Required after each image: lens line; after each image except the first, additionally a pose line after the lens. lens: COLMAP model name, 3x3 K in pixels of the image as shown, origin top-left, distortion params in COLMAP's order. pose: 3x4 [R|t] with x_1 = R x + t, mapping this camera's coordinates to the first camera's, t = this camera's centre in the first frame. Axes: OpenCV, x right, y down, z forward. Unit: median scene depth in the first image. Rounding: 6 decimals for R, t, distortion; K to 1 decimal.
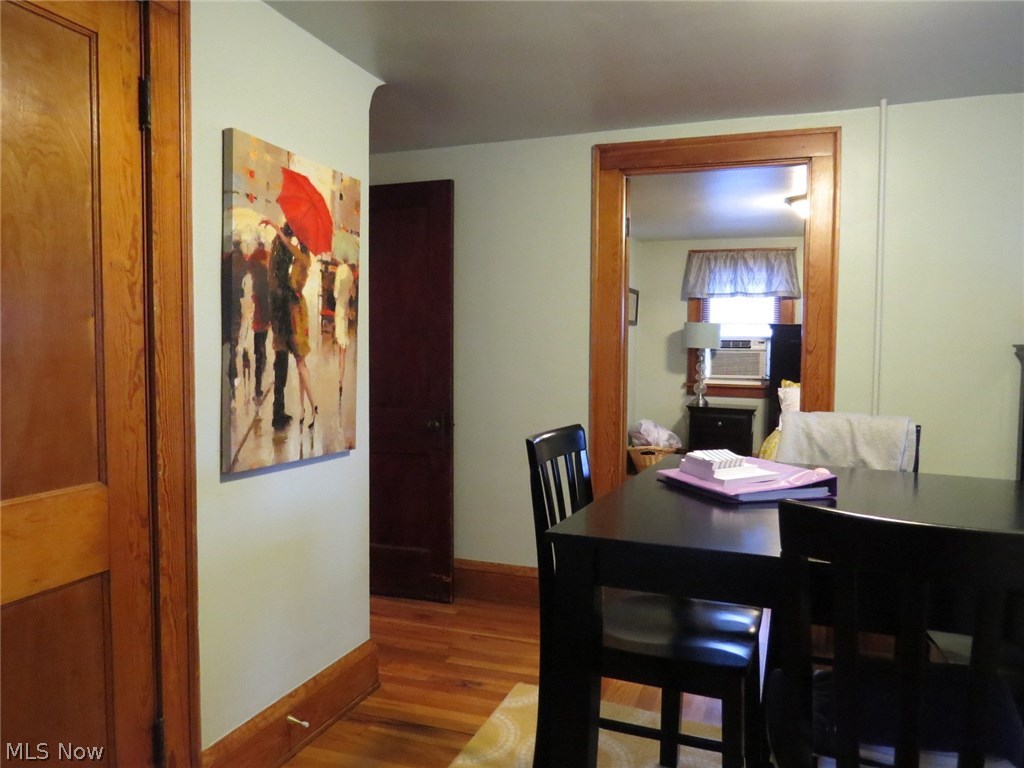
lens RADIAL K [[731.7, 0, 512.0], [0, 731.7, 384.0], [0, 0, 1]] dist [-0.004230, -0.000817]
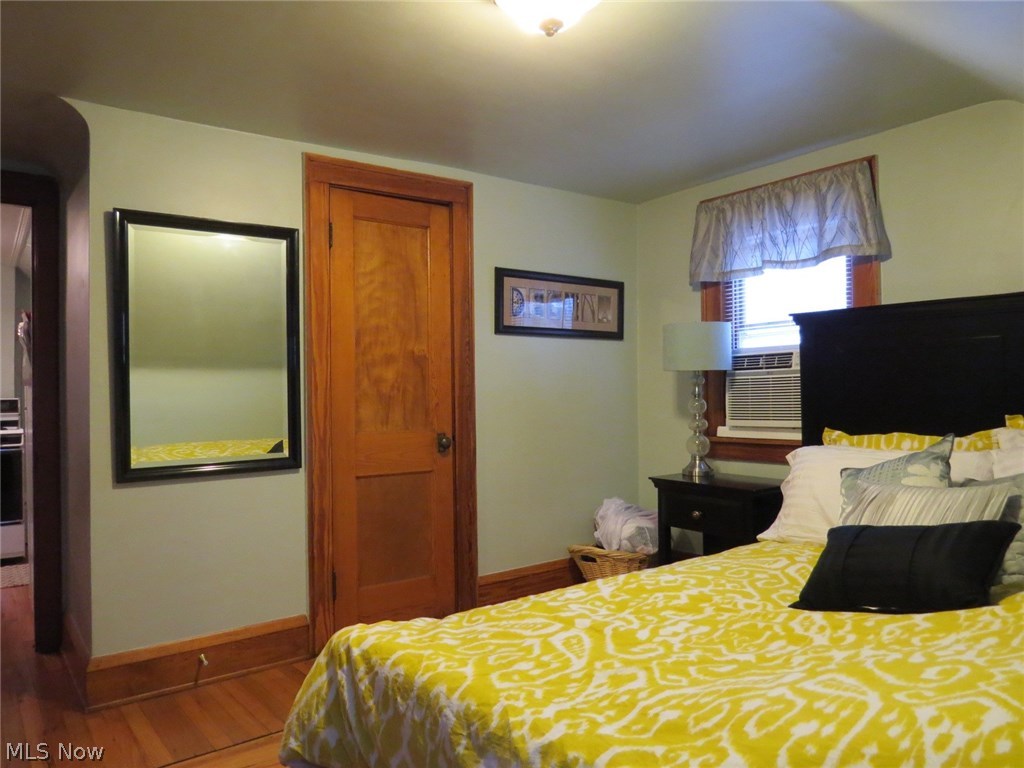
lens RADIAL K [[731.7, 0, 512.0], [0, 731.7, 384.0], [0, 0, 1]] dist [-0.004230, -0.000817]
pose [[0.848257, -0.037638, -0.528246, 0.428475], [0.003062, 0.997803, -0.066179, -0.003662], [0.529576, 0.054519, 0.846509, 0.462480]]
